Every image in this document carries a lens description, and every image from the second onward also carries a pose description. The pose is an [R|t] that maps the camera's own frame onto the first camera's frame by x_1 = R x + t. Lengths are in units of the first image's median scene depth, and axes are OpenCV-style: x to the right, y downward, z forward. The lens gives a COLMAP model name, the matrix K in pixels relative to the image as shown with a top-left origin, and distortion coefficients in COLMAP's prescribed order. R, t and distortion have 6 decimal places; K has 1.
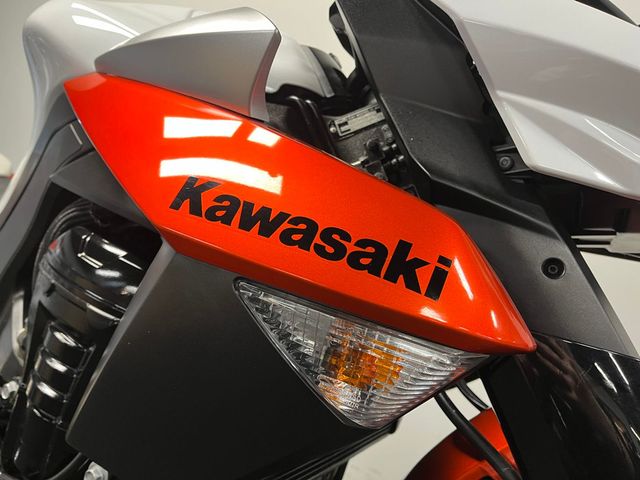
lens RADIAL K [[485.1, 0, 320.0], [0, 485.1, 240.0], [0, 0, 1]] dist [0.078143, -0.107513]
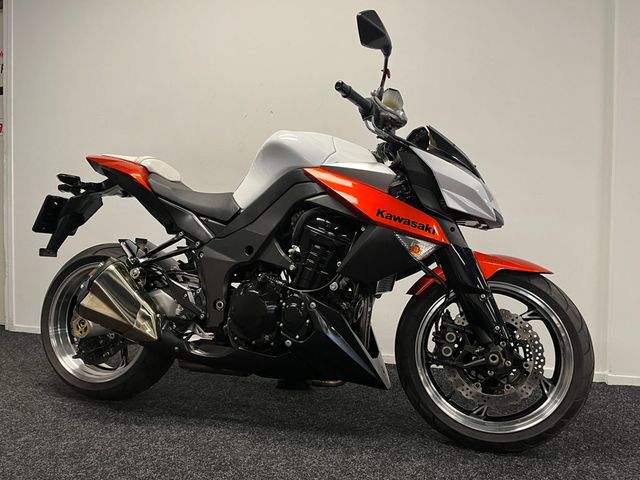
lens RADIAL K [[485.1, 0, 320.0], [0, 485.1, 240.0], [0, 0, 1]] dist [0.078143, -0.107513]
pose [[0.975526, -0.003387, 0.219858, -1.687720], [-0.012267, 0.997486, 0.069794, -0.141243], [-0.219541, -0.070783, 0.973032, -3.078510]]
